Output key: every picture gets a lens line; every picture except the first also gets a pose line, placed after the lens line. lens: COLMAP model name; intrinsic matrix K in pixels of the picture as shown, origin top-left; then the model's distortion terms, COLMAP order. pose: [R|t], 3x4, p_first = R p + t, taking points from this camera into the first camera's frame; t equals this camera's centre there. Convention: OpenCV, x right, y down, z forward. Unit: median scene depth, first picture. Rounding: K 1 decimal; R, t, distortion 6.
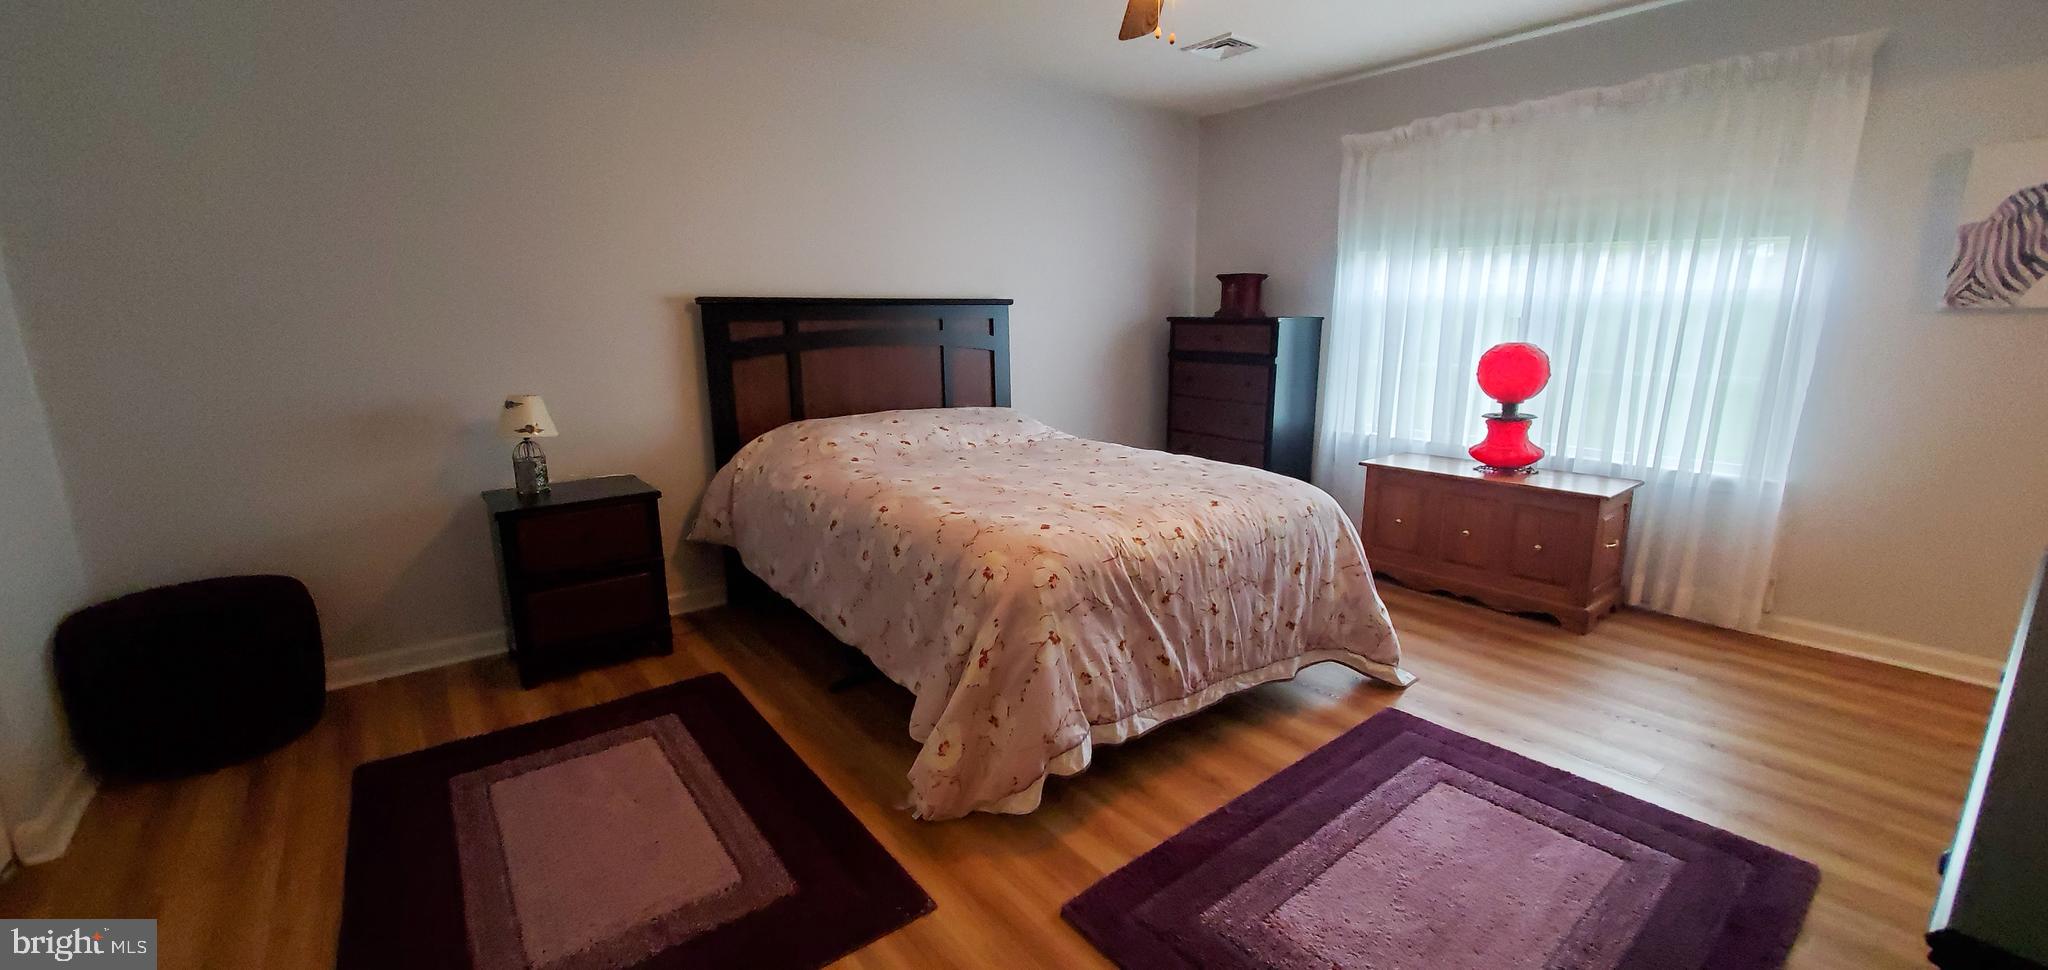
lens RADIAL K [[808.6, 0, 1019.8], [0, 808.6, 486.5], [0, 0, 1]] dist [-0.000101, -0.000699]
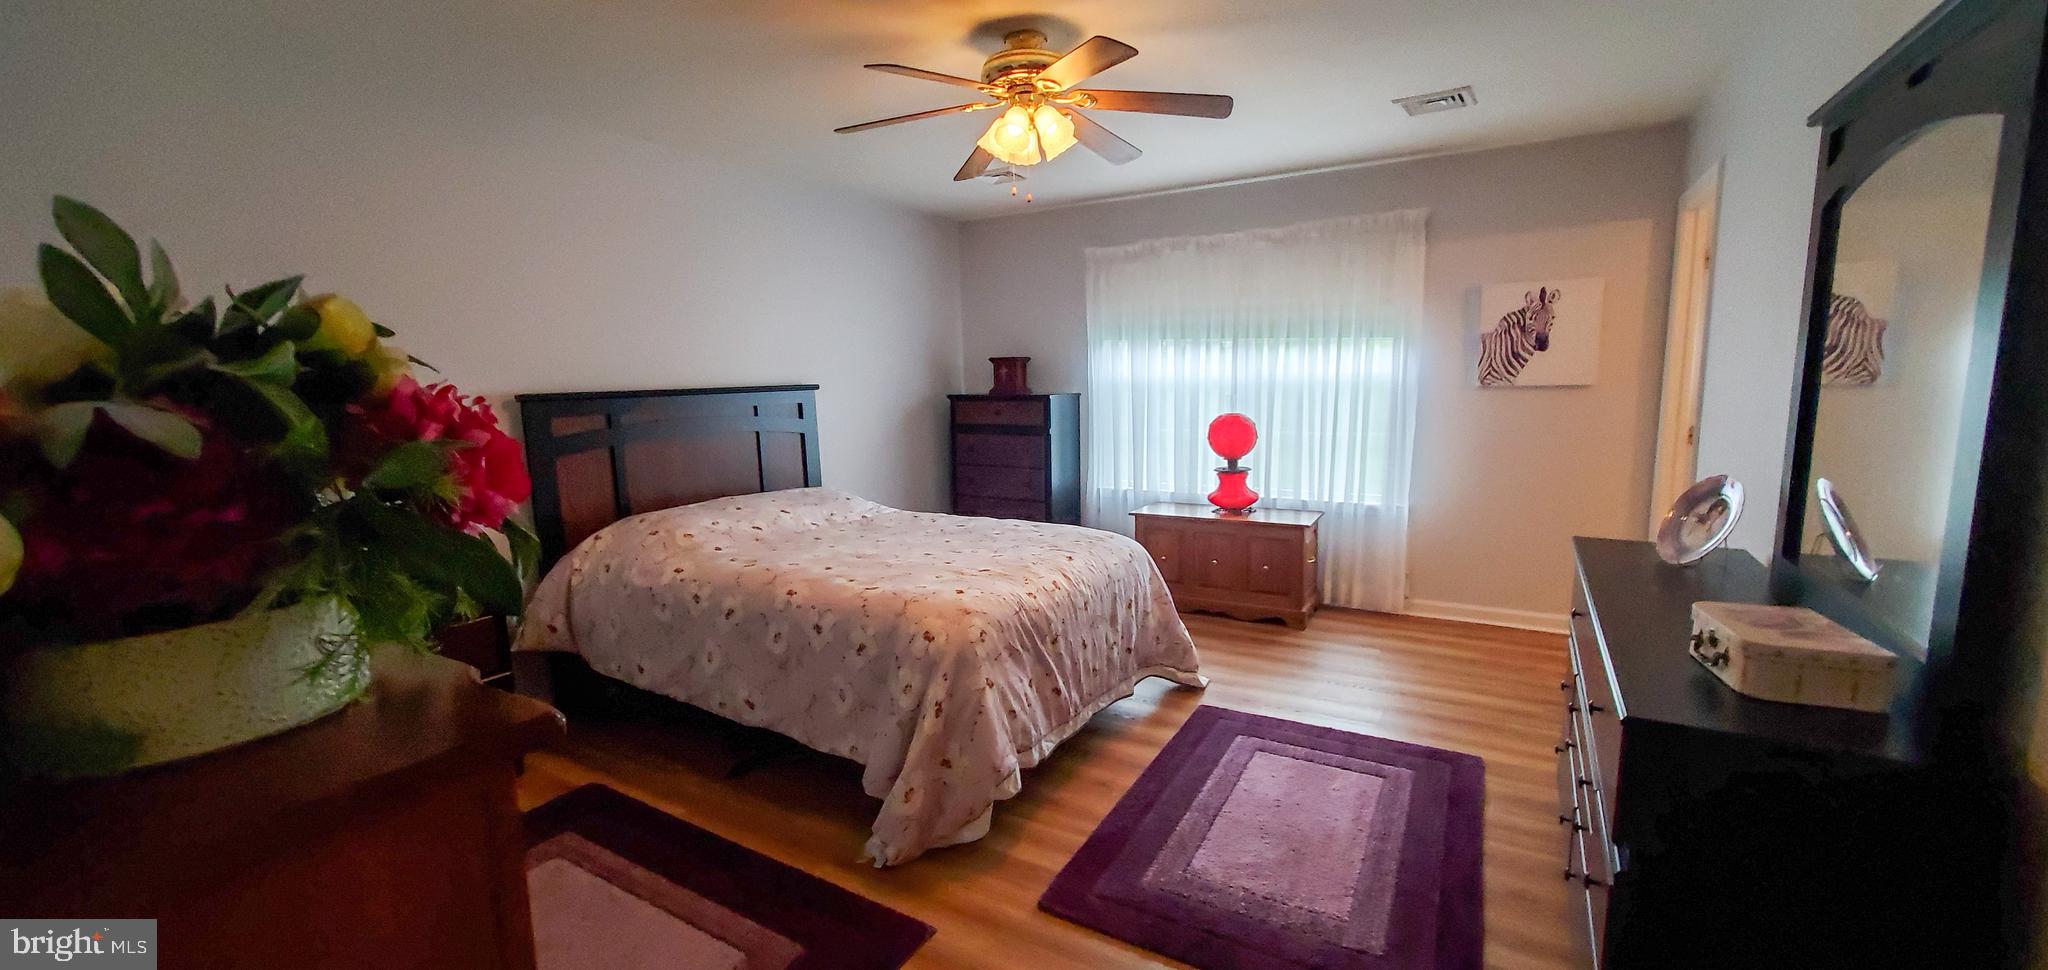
lens RADIAL K [[808.6, 0, 1019.8], [0, 808.6, 486.5], [0, 0, 1]] dist [-0.000101, -0.000699]
pose [[0.931023, -0.063909, 0.359320, -0.264069], [0.090158, 0.994309, -0.056757, -0.024225], [-0.353648, 0.085237, 0.931487, -0.123902]]
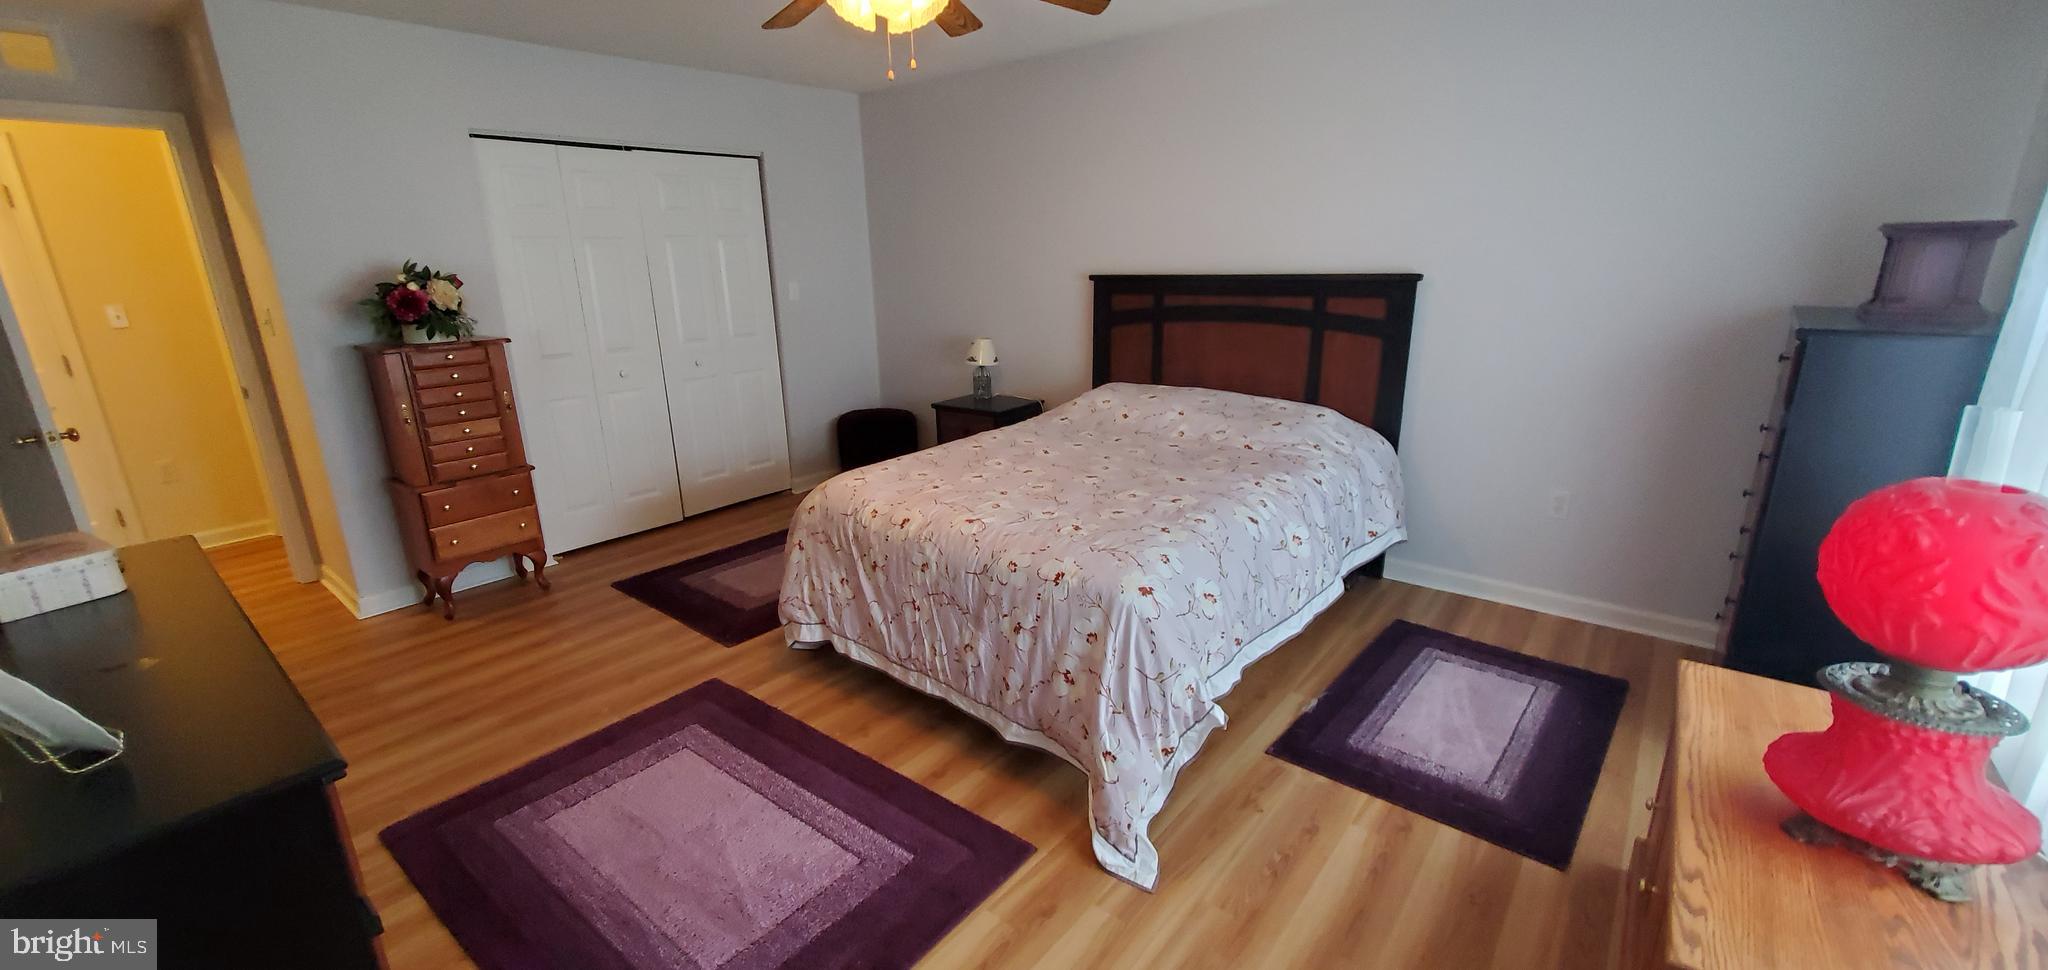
lens RADIAL K [[808.6, 0, 1019.8], [0, 808.6, 486.5], [0, 0, 1]] dist [-0.000101, -0.000699]
pose [[0.227137, 0.276683, -0.933732, 1.177295], [-0.182150, 0.953942, 0.238362, -0.267485], [0.956677, 0.115938, 0.267074, 0.789770]]
